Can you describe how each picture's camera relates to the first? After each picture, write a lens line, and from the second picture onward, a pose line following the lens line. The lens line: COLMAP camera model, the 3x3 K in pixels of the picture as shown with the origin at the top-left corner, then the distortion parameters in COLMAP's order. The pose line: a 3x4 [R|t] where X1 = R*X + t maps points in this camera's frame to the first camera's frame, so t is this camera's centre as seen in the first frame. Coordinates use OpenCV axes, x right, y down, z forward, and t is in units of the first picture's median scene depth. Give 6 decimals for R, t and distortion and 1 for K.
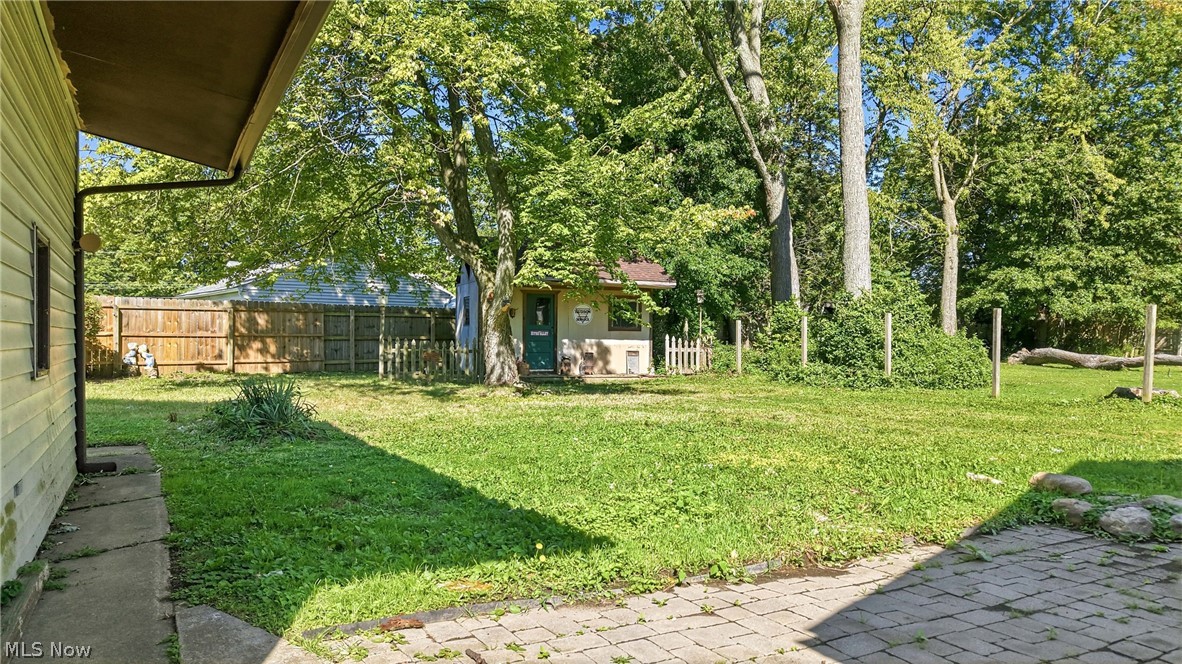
lens RADIAL K [[791.3, 0, 591.7], [0, 791.3, 337.4], [0, 0, 1]] dist [0.027932, -0.032641]
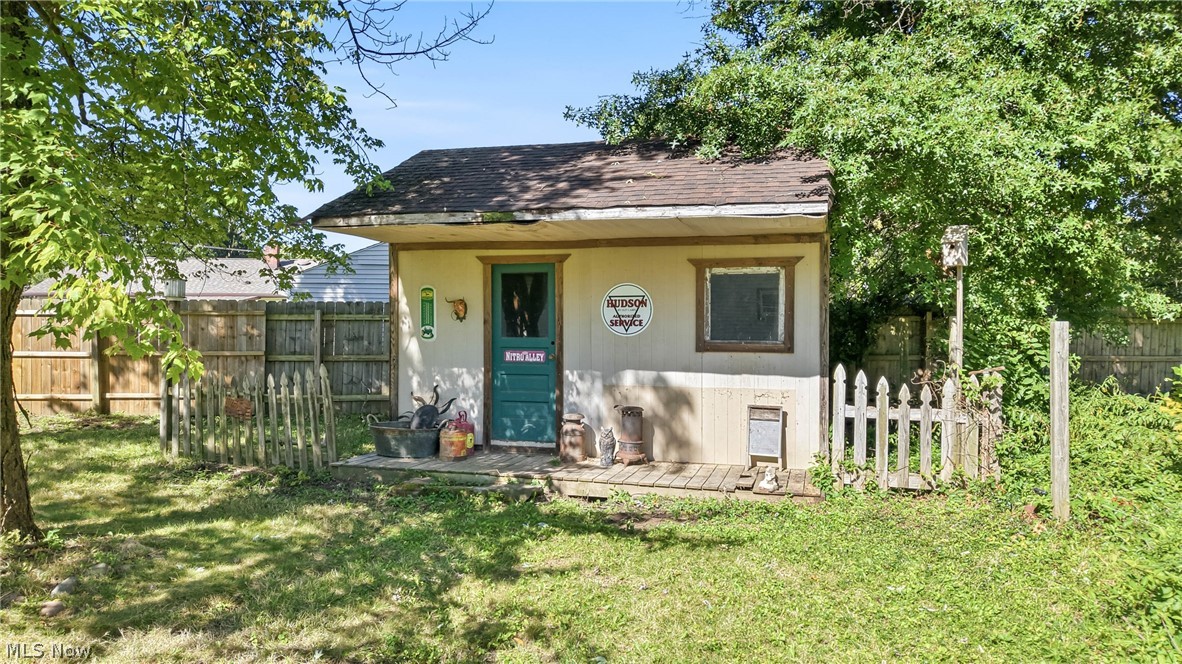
lens RADIAL K [[791.3, 0, 591.7], [0, 791.3, 337.4], [0, 0, 1]] dist [0.027932, -0.032641]
pose [[0.784487, 0.001320, -0.620143, 0.226055], [-0.002351, 0.999997, -0.000845, -0.015000], [0.620140, 0.002121, 0.784488, 0.689582]]
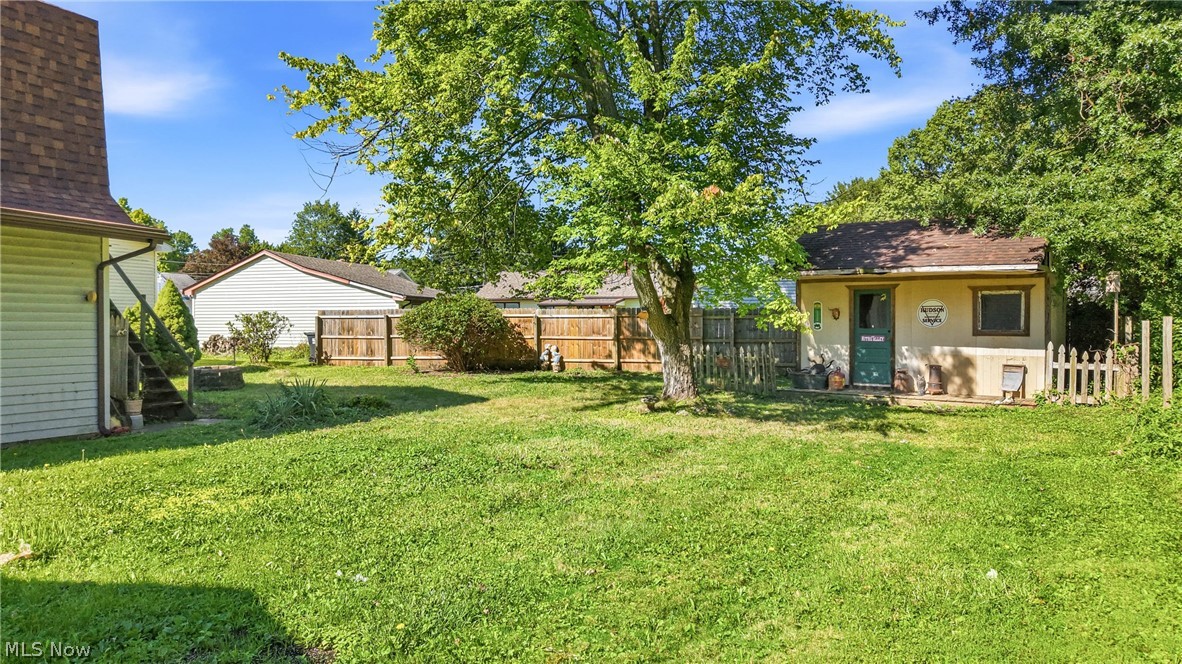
lens RADIAL K [[791.3, 0, 591.7], [0, 791.3, 337.4], [0, 0, 1]] dist [0.027932, -0.032641]
pose [[0.523120, 0.009967, -0.852201, 0.471086], [0.001951, 0.999915, 0.012892, -0.017088], [0.852257, -0.008407, 0.523056, 0.336564]]
